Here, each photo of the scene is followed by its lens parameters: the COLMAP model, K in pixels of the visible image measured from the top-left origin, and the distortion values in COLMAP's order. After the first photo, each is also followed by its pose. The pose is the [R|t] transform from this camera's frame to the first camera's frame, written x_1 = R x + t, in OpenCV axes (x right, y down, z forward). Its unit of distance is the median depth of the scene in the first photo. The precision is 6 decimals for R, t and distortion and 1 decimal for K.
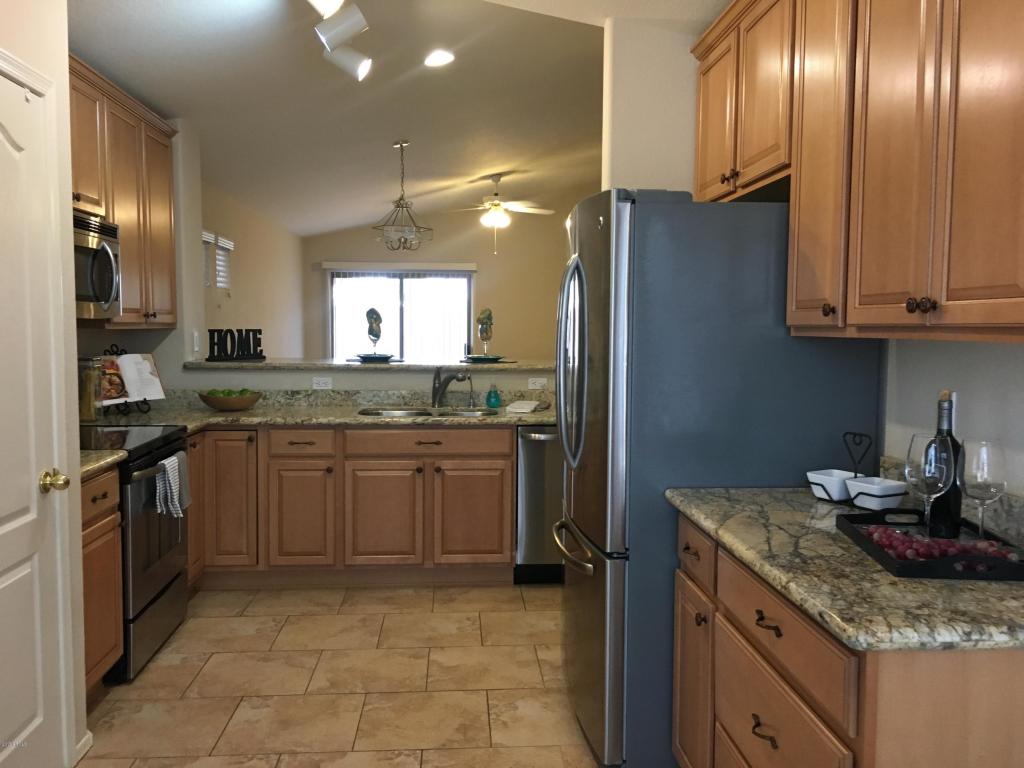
lens RADIAL K [[873.6, 0, 509.6], [0, 873.6, 387.9], [0, 0, 1]] dist [0.089586, -0.121374]
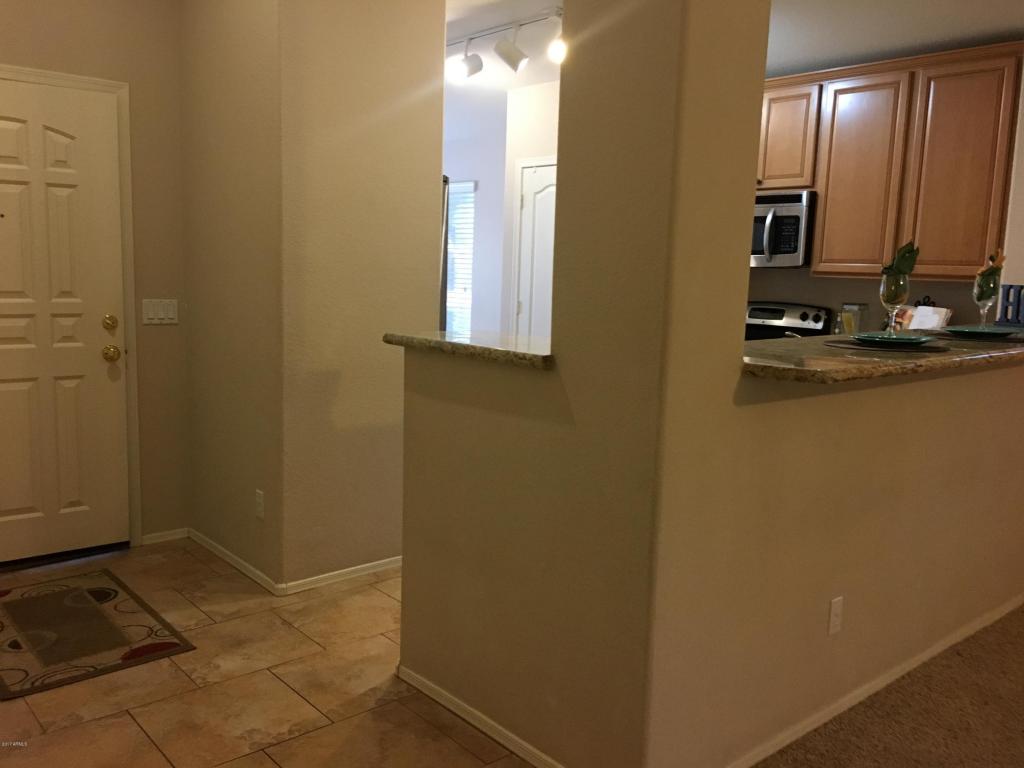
lens RADIAL K [[873.6, 0, 509.6], [0, 873.6, 387.9], [0, 0, 1]] dist [0.089586, -0.121374]
pose [[-0.795659, 0.059084, -0.602856, 0.564111], [-0.076772, 0.977370, 0.197115, -0.111788], [0.600860, 0.203119, -0.773117, 1.545870]]
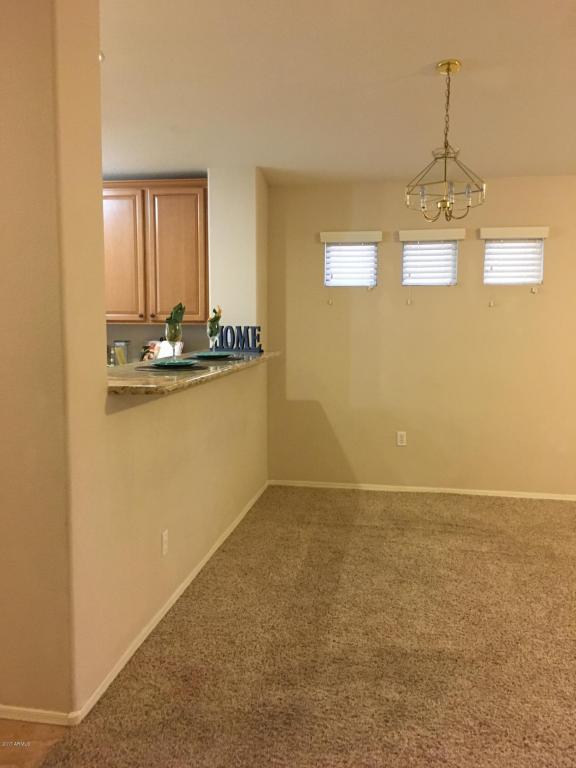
lens RADIAL K [[655.2, 0, 288.0], [0, 655.2, 384.0], [0, 0, 1]] dist [0.089586, -0.121374]
pose [[-0.237682, 0.095255, -0.966661, 0.661283], [-0.073581, 0.990555, 0.115702, -0.115055], [0.968552, 0.098628, -0.228428, 1.512688]]
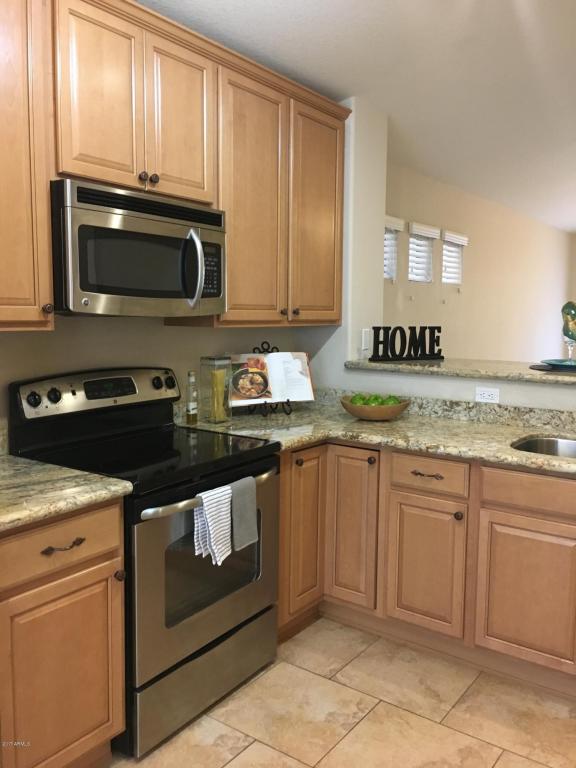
lens RADIAL K [[655.2, 0, 288.0], [0, 655.2, 384.0], [0, 0, 1]] dist [0.089586, -0.121374]
pose [[0.771022, 0.072034, -0.632722, 0.033565], [-0.052583, 0.997390, 0.049474, -0.040632], [0.634634, -0.004875, 0.772797, 0.464503]]
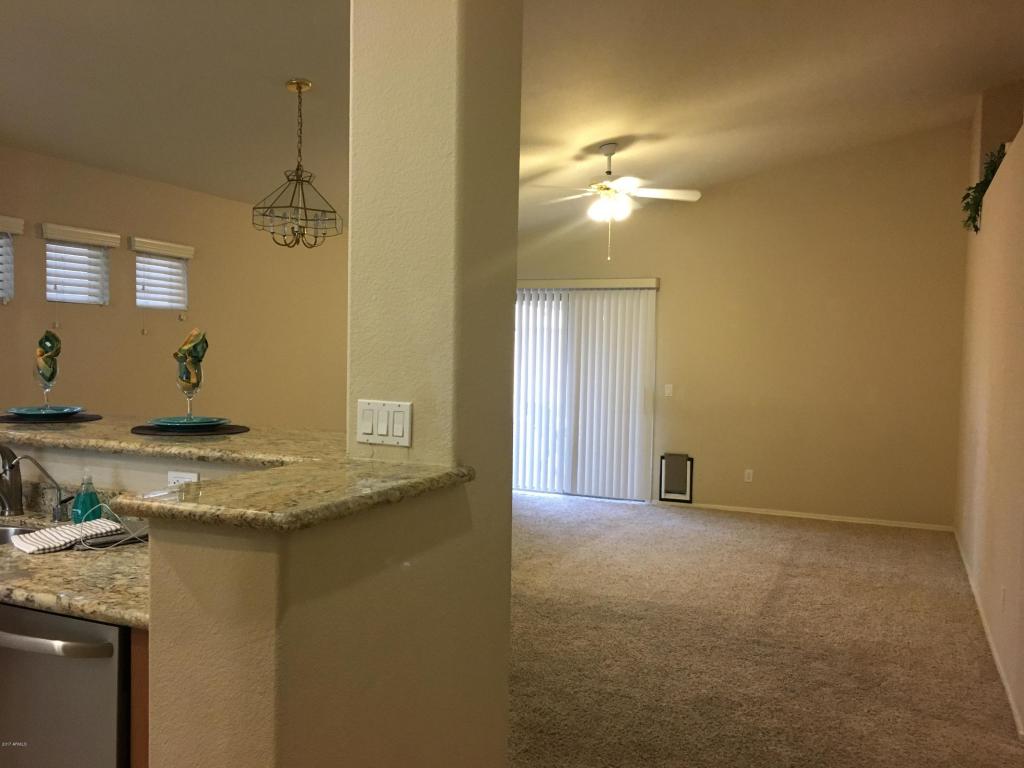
lens RADIAL K [[873.6, 0, 509.6], [0, 873.6, 387.9], [0, 0, 1]] dist [0.089586, -0.121374]
pose [[0.886746, 0.036014, -0.460852, 0.487238], [-0.052845, 0.998322, -0.023666, -0.065450], [0.459227, 0.045339, 0.887161, 0.735378]]
